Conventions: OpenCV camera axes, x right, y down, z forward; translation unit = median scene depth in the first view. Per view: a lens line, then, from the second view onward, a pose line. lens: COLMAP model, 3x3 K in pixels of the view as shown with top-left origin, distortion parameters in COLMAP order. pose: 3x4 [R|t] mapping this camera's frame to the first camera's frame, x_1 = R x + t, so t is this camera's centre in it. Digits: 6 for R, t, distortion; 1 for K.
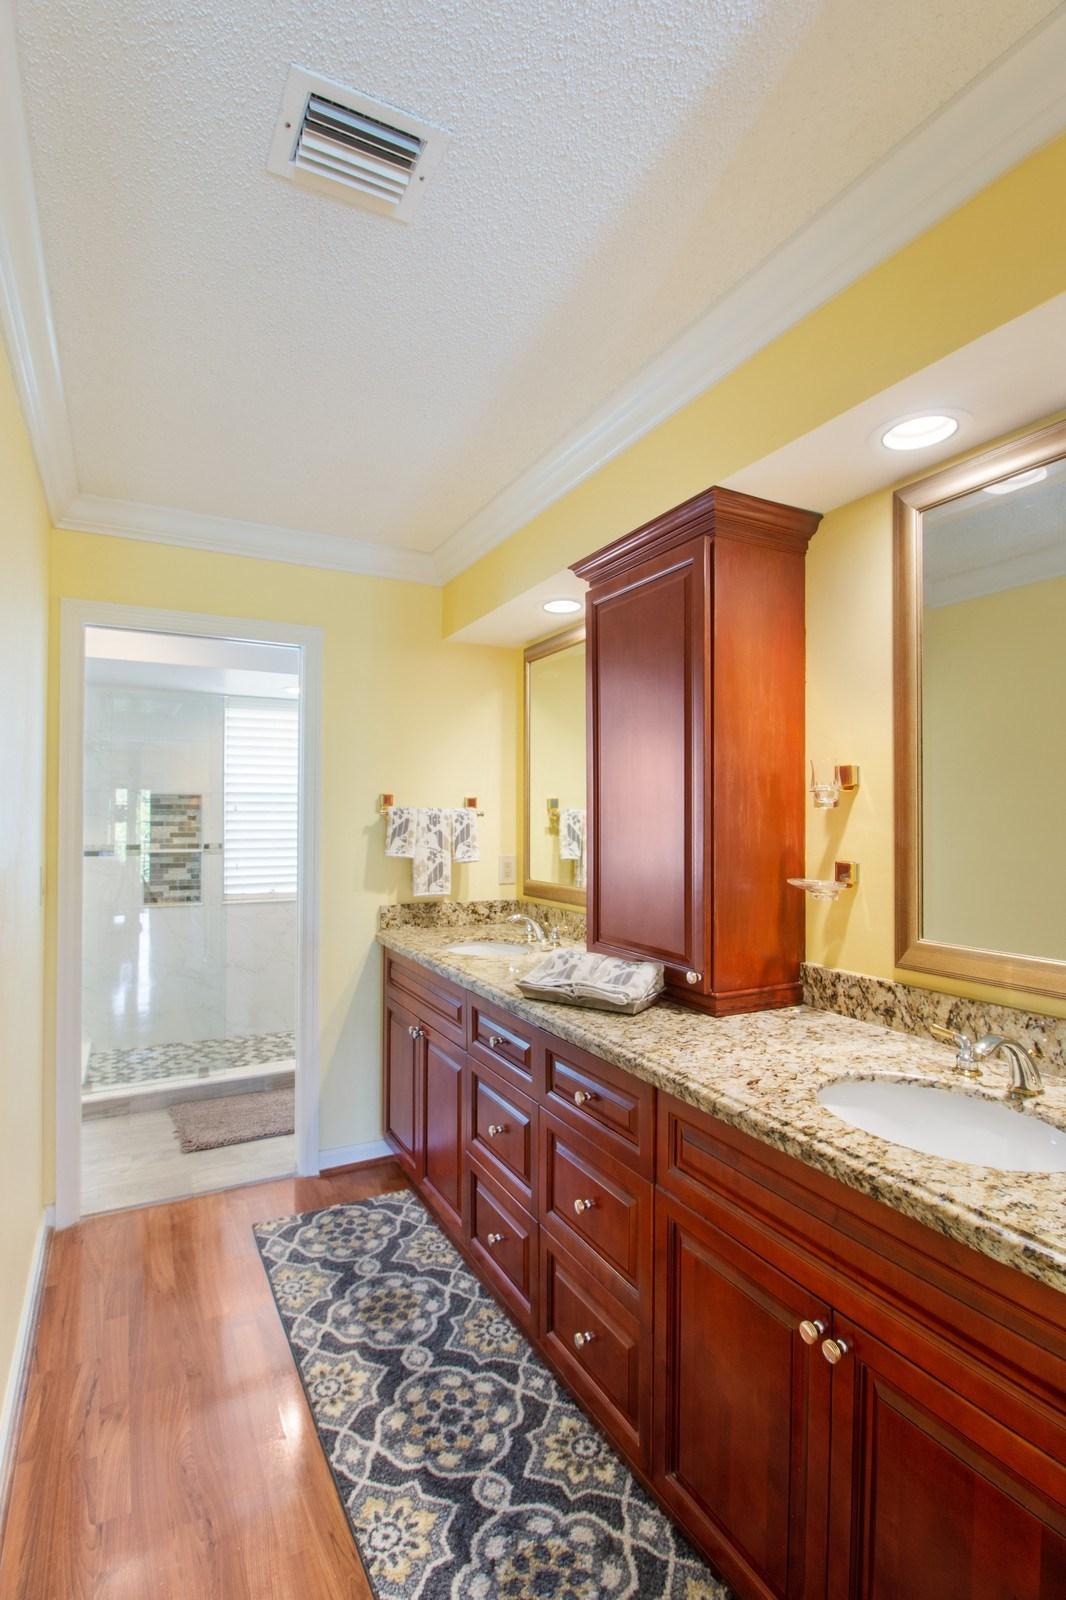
lens RADIAL K [[774.6, 0, 525.9], [0, 774.6, 805.6], [0, 0, 1]] dist [-0.006746, -0.004095]
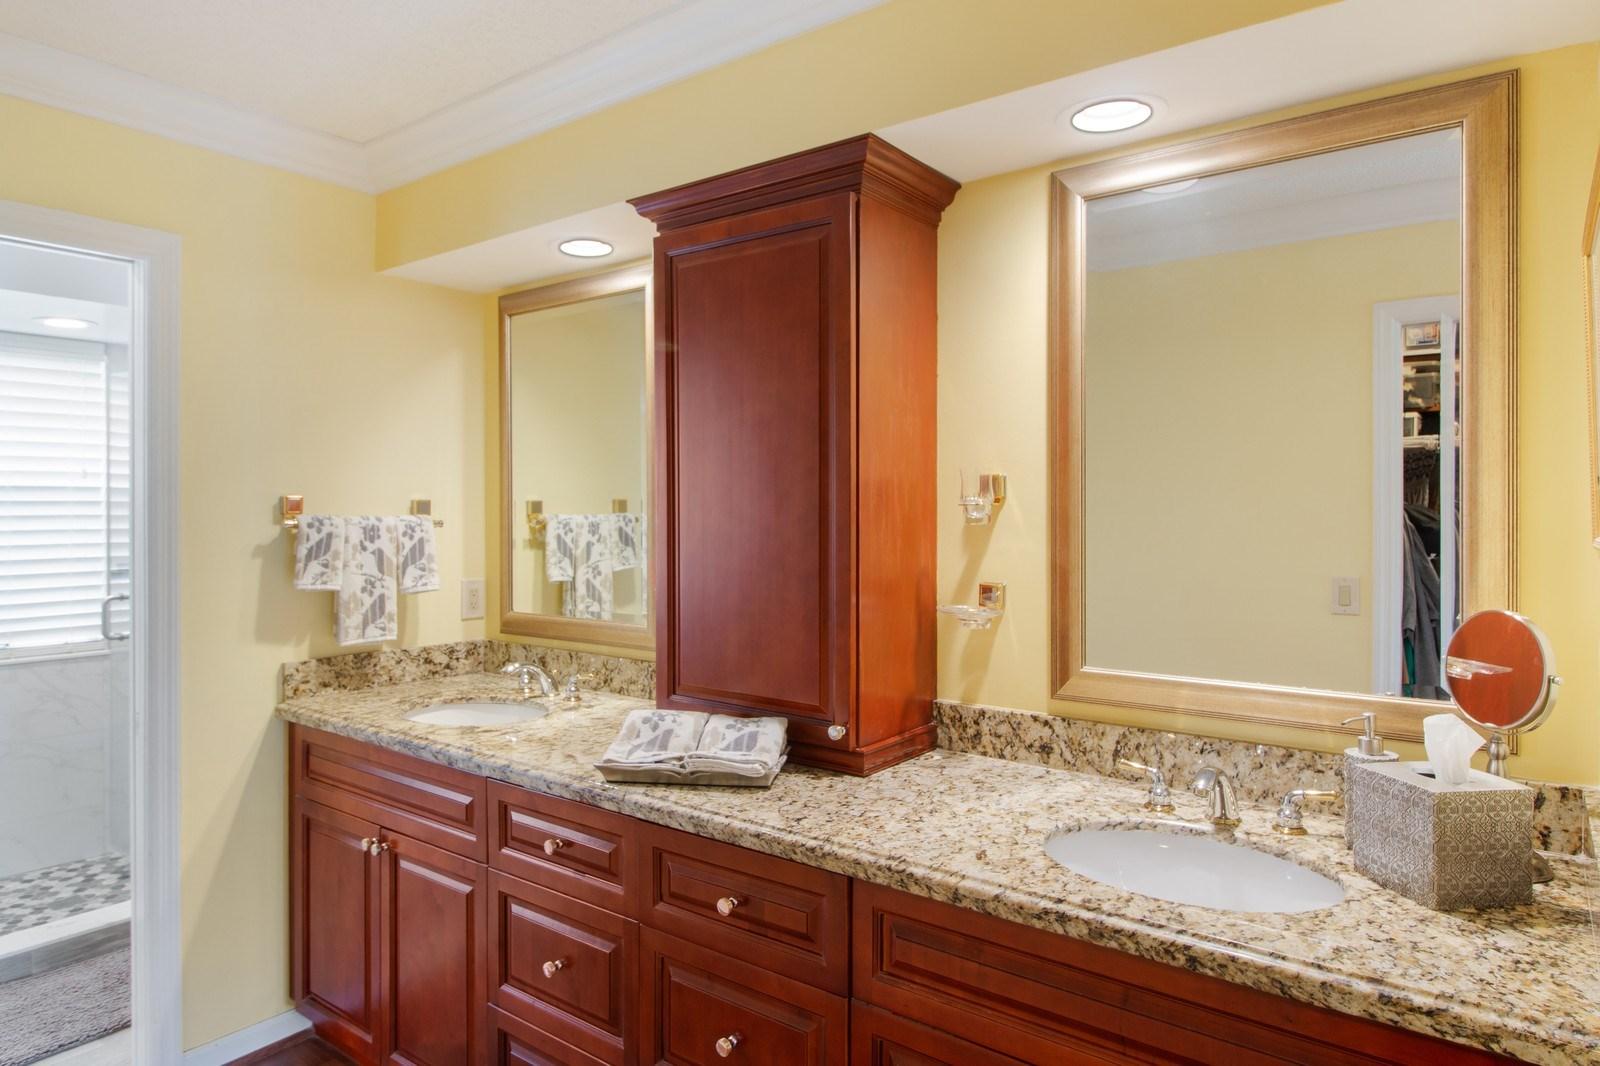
lens RADIAL K [[955.4, 0, 795.7], [0, 955.4, 508.4], [0, 0, 1]] dist [0.005192, -0.000863]
pose [[0.899549, -0.006701, 0.436768, -0.209582], [0.000060, 0.999884, 0.015215, -0.023705], [-0.436820, -0.013660, 0.899445, 0.090899]]
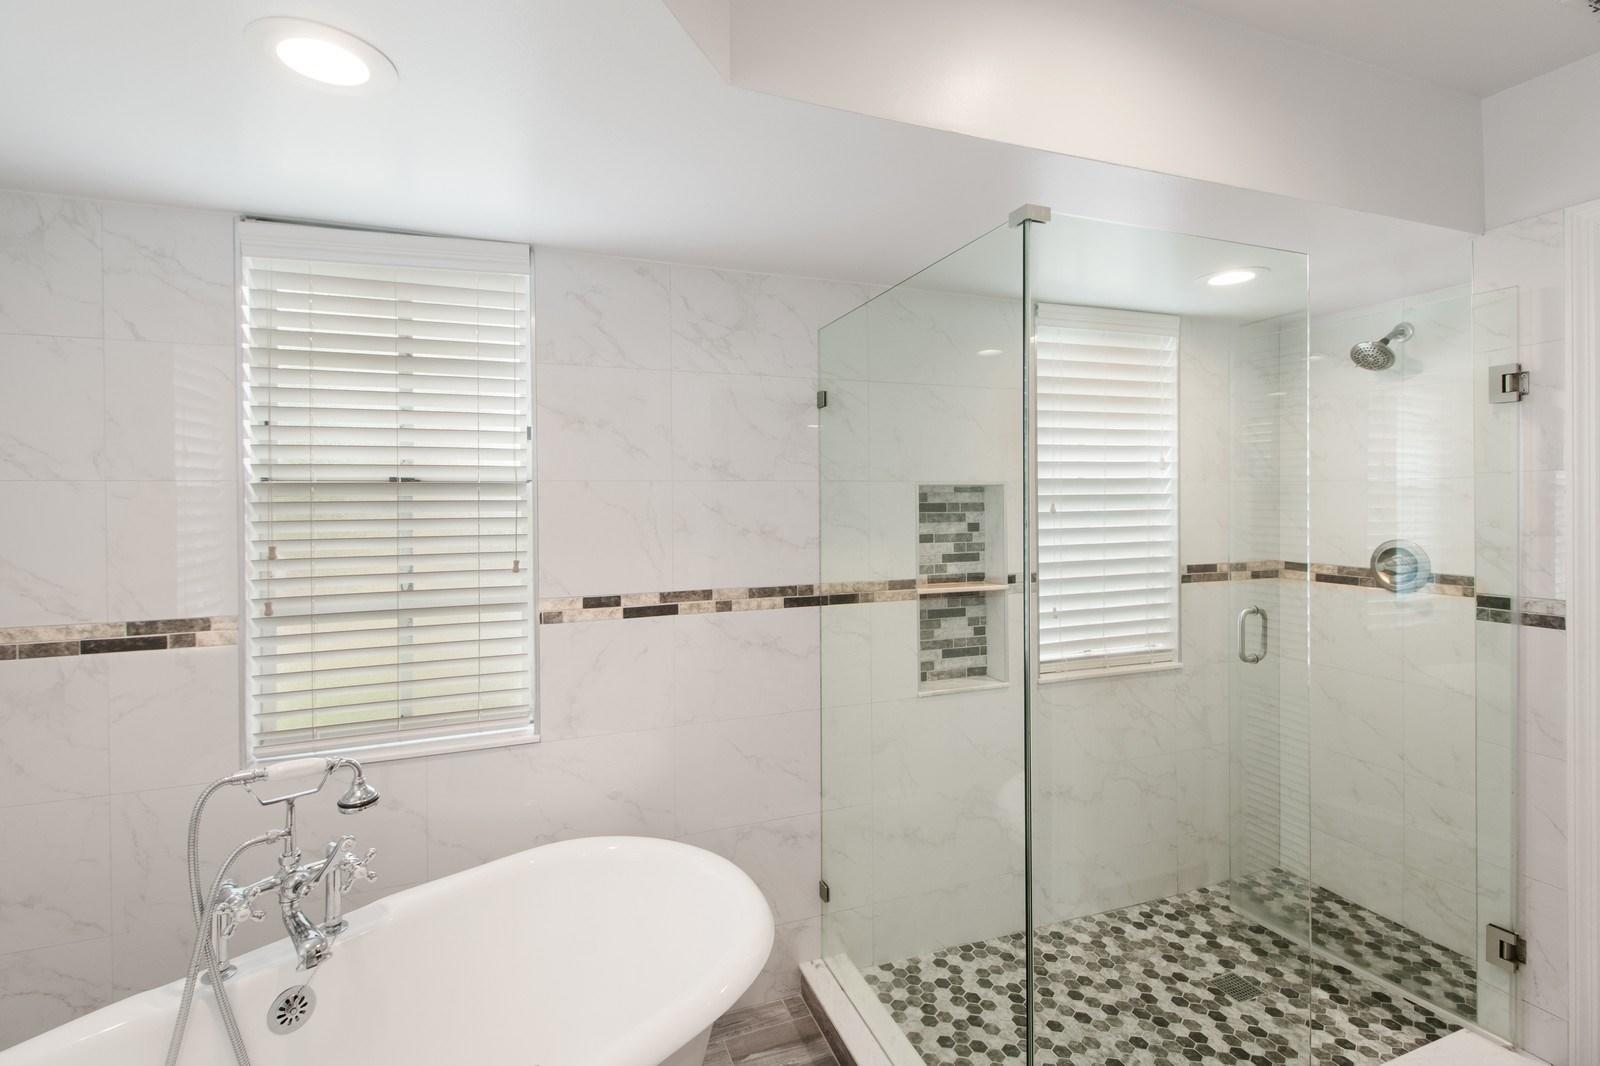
lens RADIAL K [[743.6, 0, 826.7], [0, 743.6, 498.9], [0, 0, 1]] dist [0.014990, -0.004021]
pose [[0.996082, -0.015123, -0.087136, -1.041417], [0.015903, 0.999839, 0.008267, -0.021751], [0.086997, -0.009620, 0.996162, 0.971125]]
